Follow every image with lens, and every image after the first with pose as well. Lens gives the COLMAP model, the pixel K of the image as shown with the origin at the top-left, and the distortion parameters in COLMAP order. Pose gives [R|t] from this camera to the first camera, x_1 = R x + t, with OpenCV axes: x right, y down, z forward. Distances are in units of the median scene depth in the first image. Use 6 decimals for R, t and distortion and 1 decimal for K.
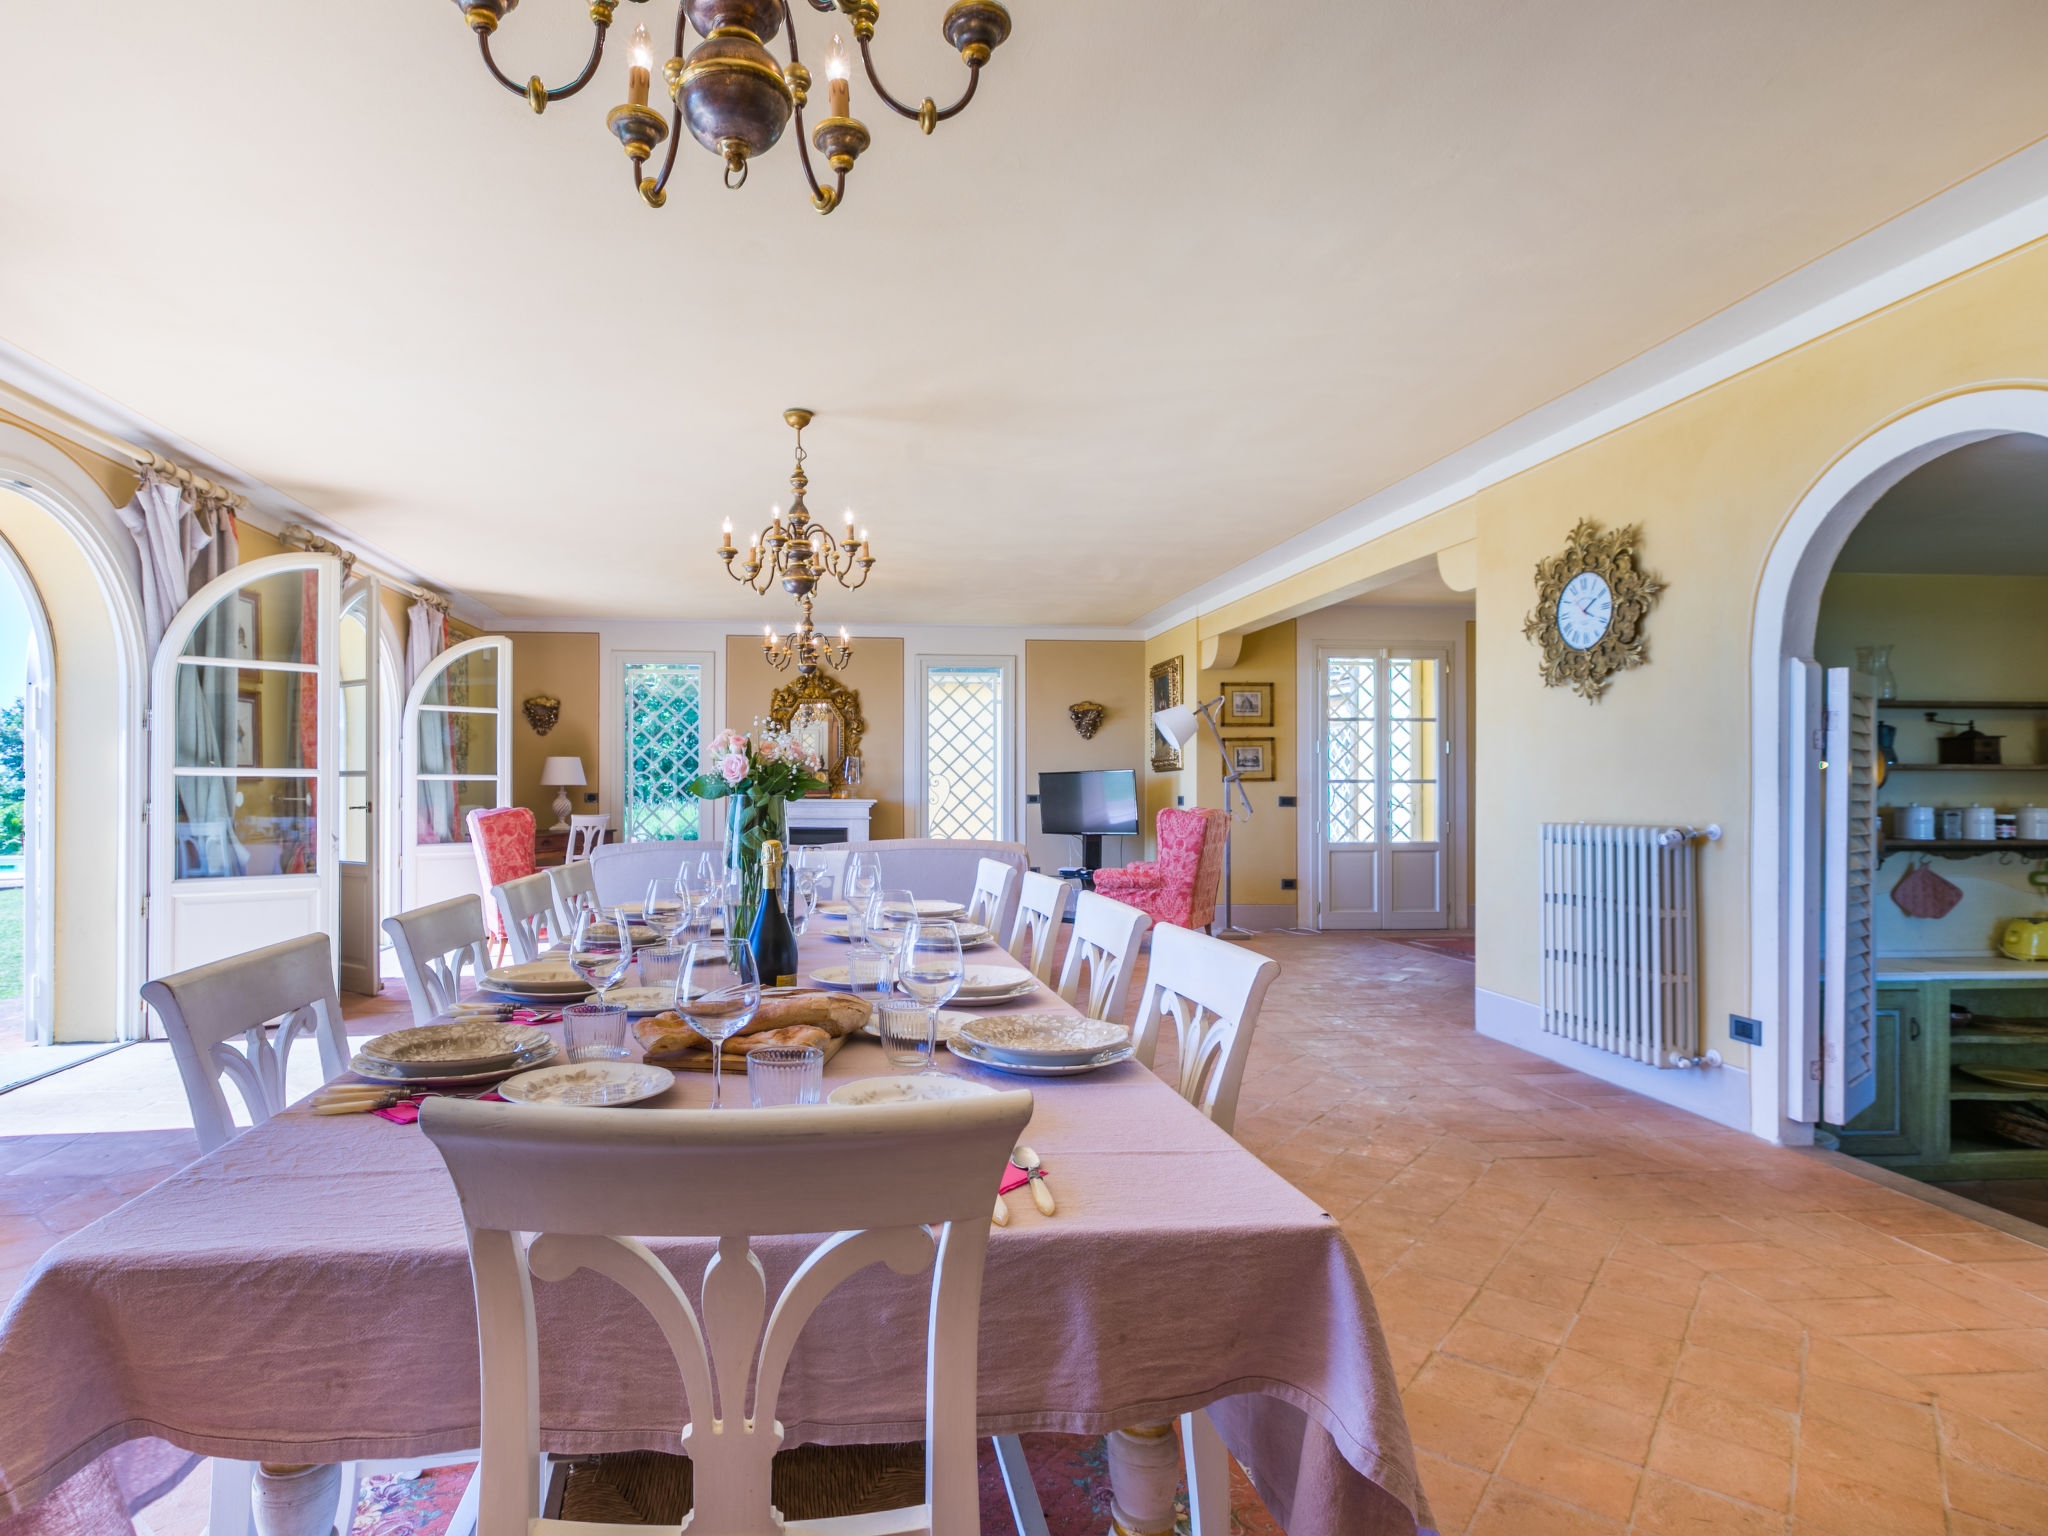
lens RADIAL K [[1067.5, 0, 956.3], [0, 1067.5, 777.9], [0, 0, 1]] dist [-0.002132, 0.003541]
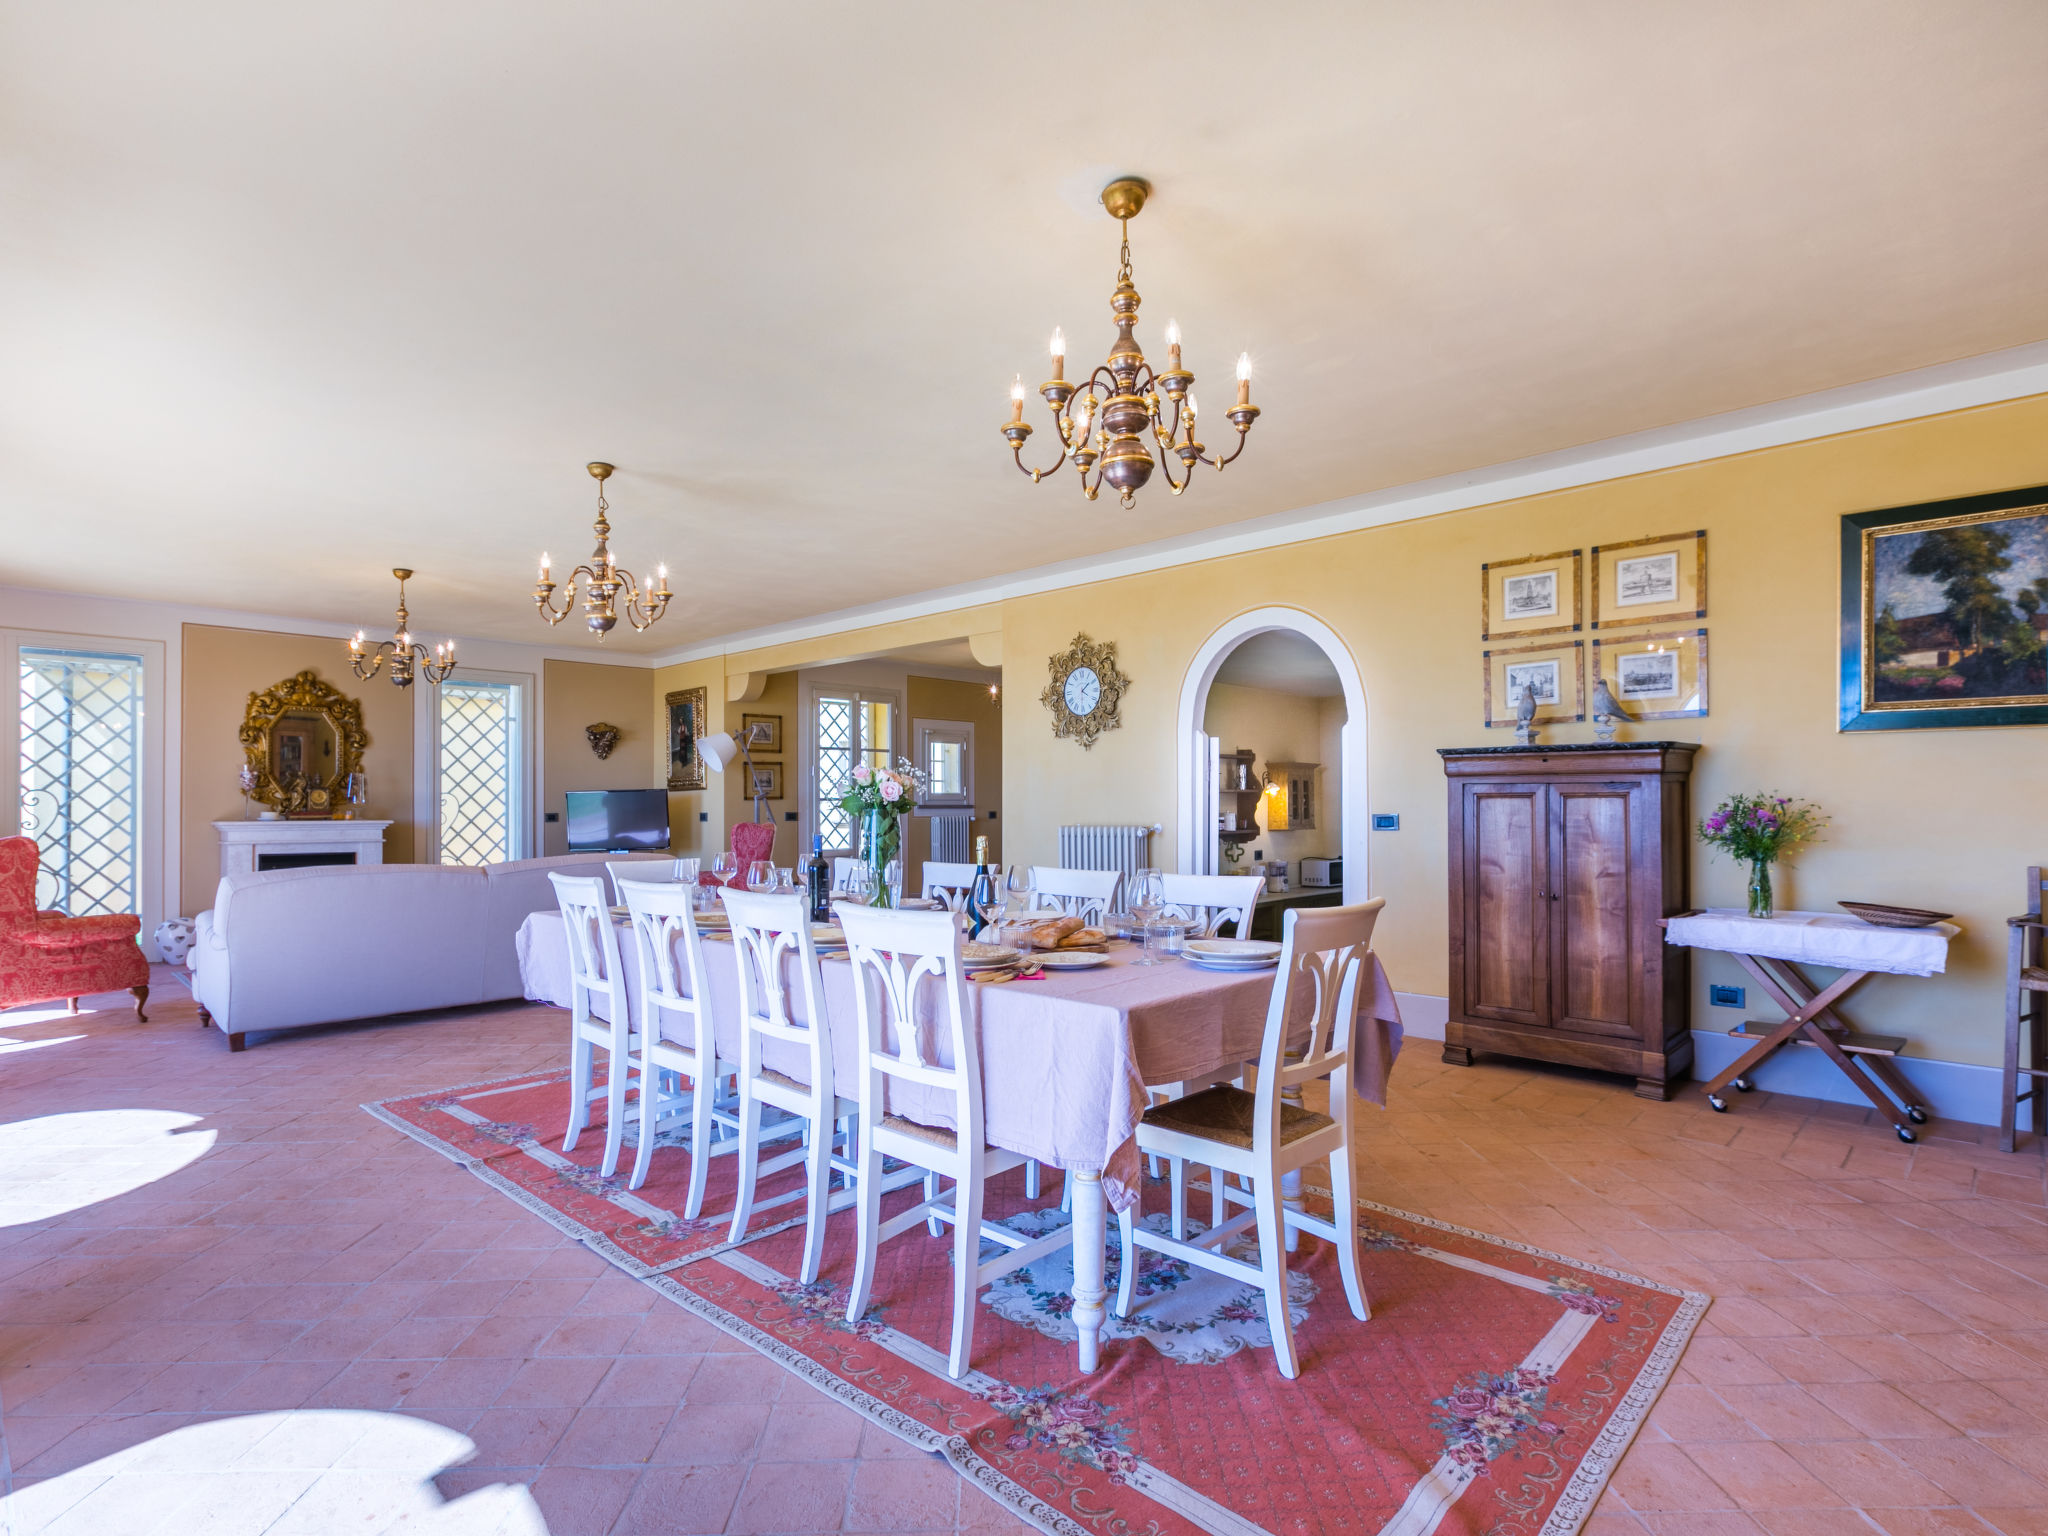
lens RADIAL K [[1067.5, 0, 1059.3], [0, 1067.5, 807.9], [0, 0, 1]] dist [-0.002132, 0.003541]
pose [[0.719016, -0.007153, 0.694957, -0.304731], [-0.001110, 0.999934, 0.011441, -0.001281], [-0.694993, -0.008997, 0.718960, -0.063637]]
